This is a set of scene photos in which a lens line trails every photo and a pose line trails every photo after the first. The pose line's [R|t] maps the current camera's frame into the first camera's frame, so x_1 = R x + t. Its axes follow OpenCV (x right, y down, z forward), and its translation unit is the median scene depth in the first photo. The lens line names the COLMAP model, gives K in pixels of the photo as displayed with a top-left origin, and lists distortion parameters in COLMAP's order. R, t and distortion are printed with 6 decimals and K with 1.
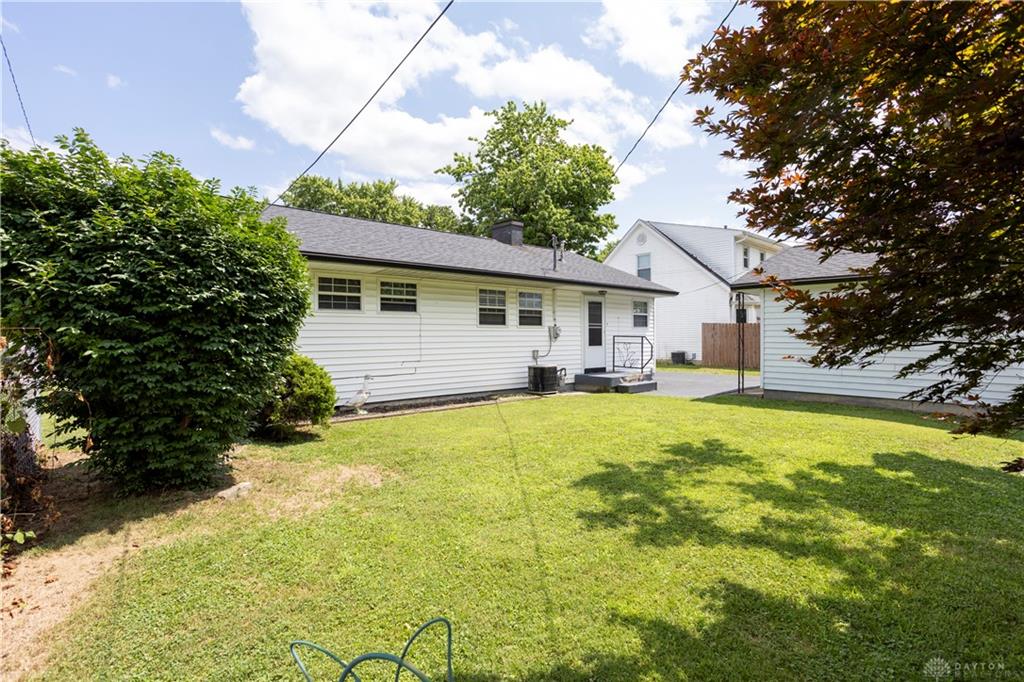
lens RADIAL K [[477.3, 0, 512.0], [0, 477.3, 341.0], [0, 0, 1]] dist [0.000200, 0.000132]
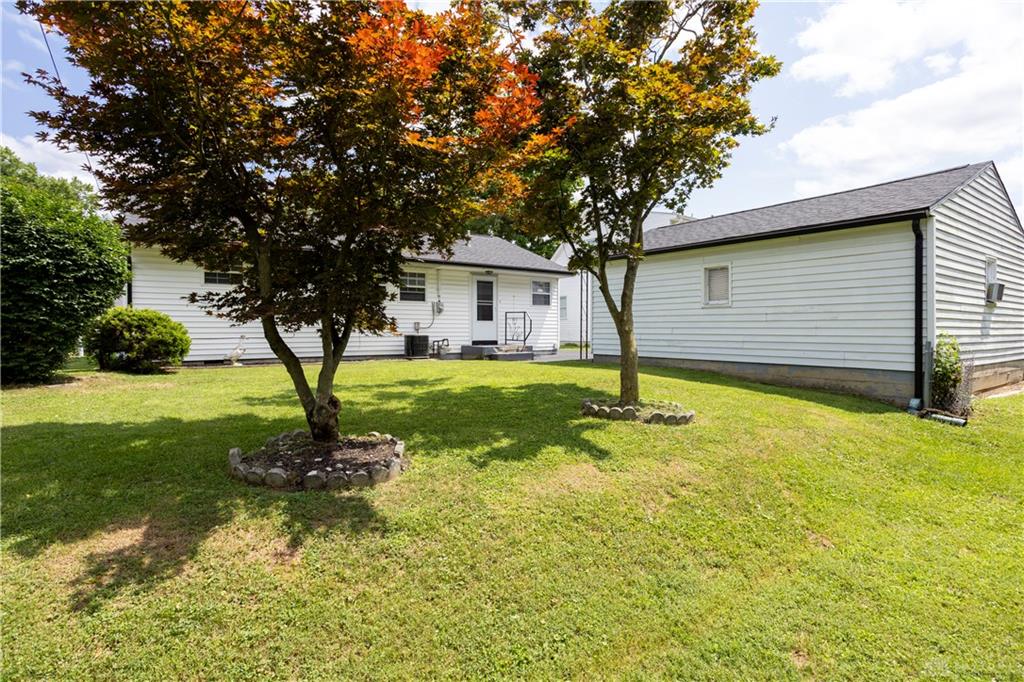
lens RADIAL K [[507.2, 0, 512.0], [0, 507.2, 341.0], [0, 0, 1]] dist [-0.000443, 0.000528]
pose [[0.994720, 0.005364, -0.102487, 0.388264], [-0.004449, 0.999948, 0.009157, 0.050198], [0.102531, -0.008653, 0.994692, -0.187561]]
